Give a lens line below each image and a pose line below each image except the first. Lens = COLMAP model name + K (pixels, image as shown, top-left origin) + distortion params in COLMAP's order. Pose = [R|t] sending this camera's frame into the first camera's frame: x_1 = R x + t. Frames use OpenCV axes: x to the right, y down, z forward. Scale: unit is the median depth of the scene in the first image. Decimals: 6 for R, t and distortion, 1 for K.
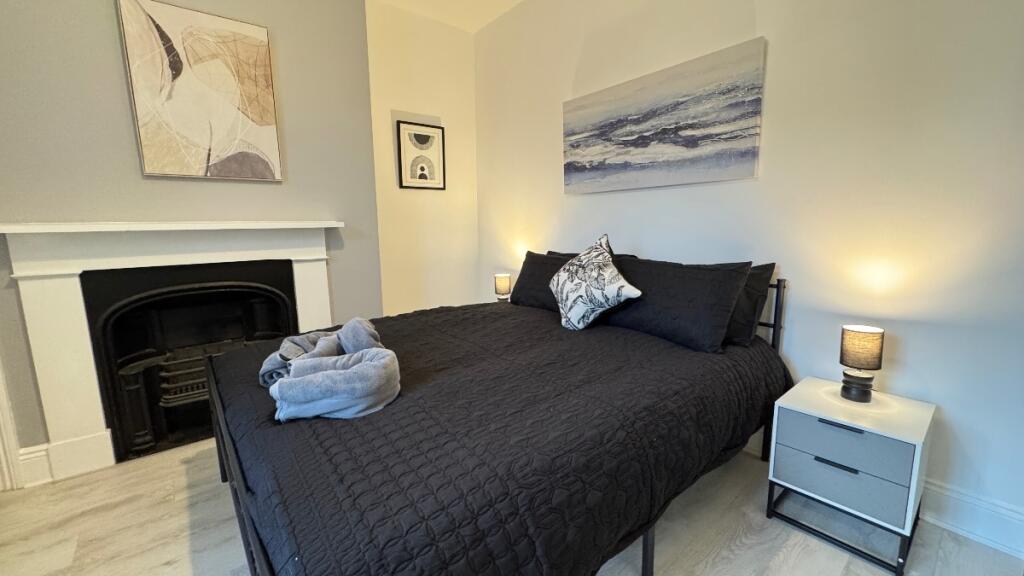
lens RADIAL K [[403.1, 0, 505.8], [0, 403.1, 290.0], [0, 0, 1]] dist [0.000012, -0.000805]
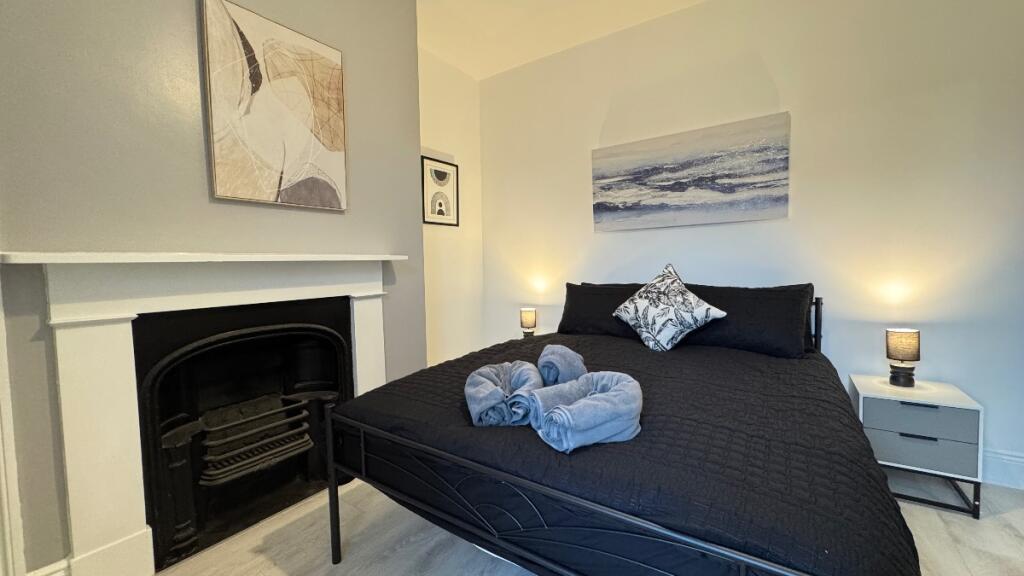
lens RADIAL K [[403.1, 0, 504.2], [0, 403.1, 290.1], [0, 0, 1]] dist [0.000012, -0.000805]
pose [[0.961518, -0.024421, 0.273654, -0.520497], [0.052635, 0.993966, -0.096235, 0.016950], [-0.269653, 0.106935, 0.957002, 0.054450]]
